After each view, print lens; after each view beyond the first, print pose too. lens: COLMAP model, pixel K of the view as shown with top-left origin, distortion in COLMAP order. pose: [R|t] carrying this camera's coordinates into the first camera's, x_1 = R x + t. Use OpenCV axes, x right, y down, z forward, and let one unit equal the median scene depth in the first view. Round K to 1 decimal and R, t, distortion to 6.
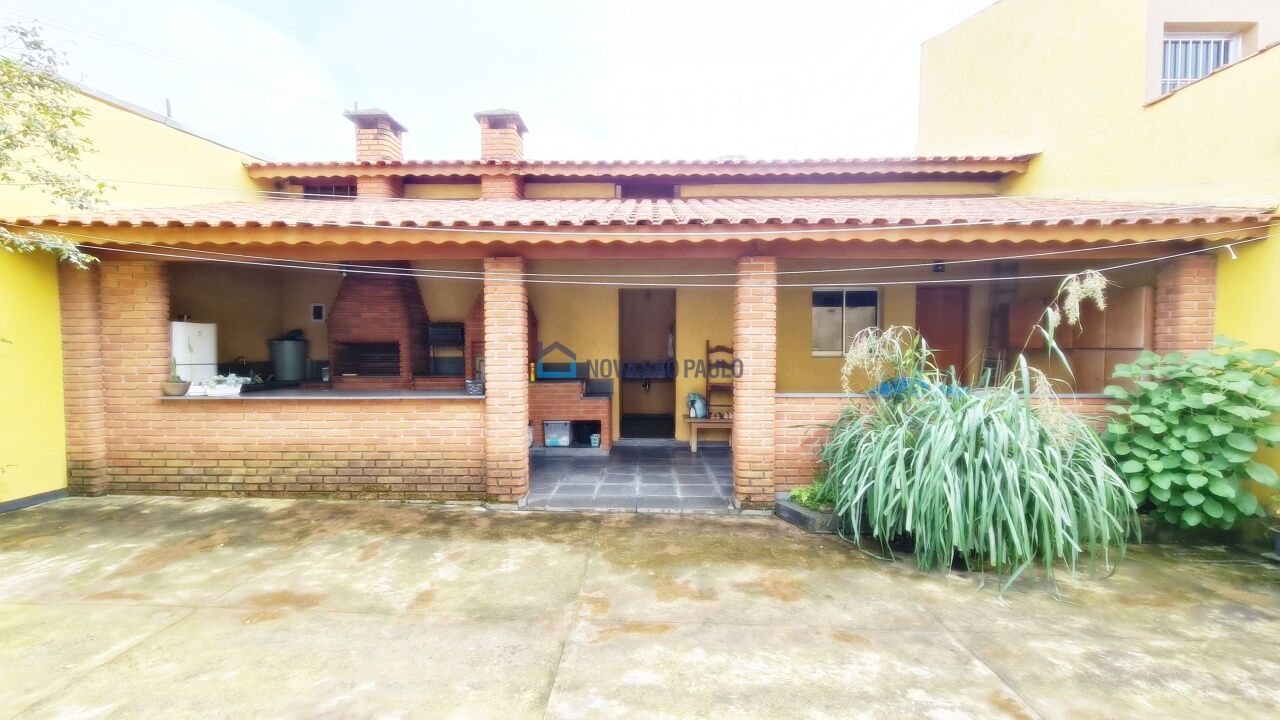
lens RADIAL K [[523.6, 0, 641.5], [0, 523.6, 364.5], [0, 0, 1]] dist [0.003312, -0.000824]
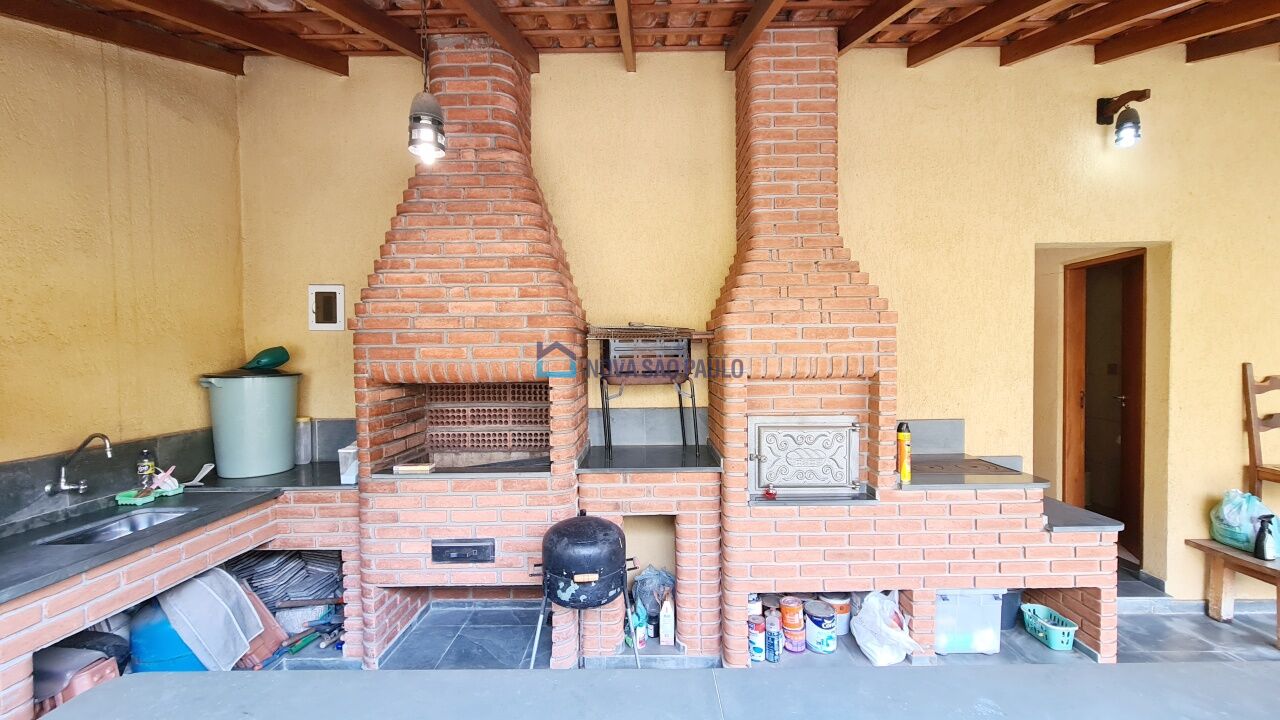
lens RADIAL K [[523.6, 0, 641.5], [0, 523.6, 364.5], [0, 0, 1]] dist [0.003312, -0.000824]
pose [[0.999940, -0.009462, -0.005431, -0.377609], [0.009380, 0.999845, -0.014918, -0.045703], [0.005571, 0.014866, 0.999874, 0.605344]]
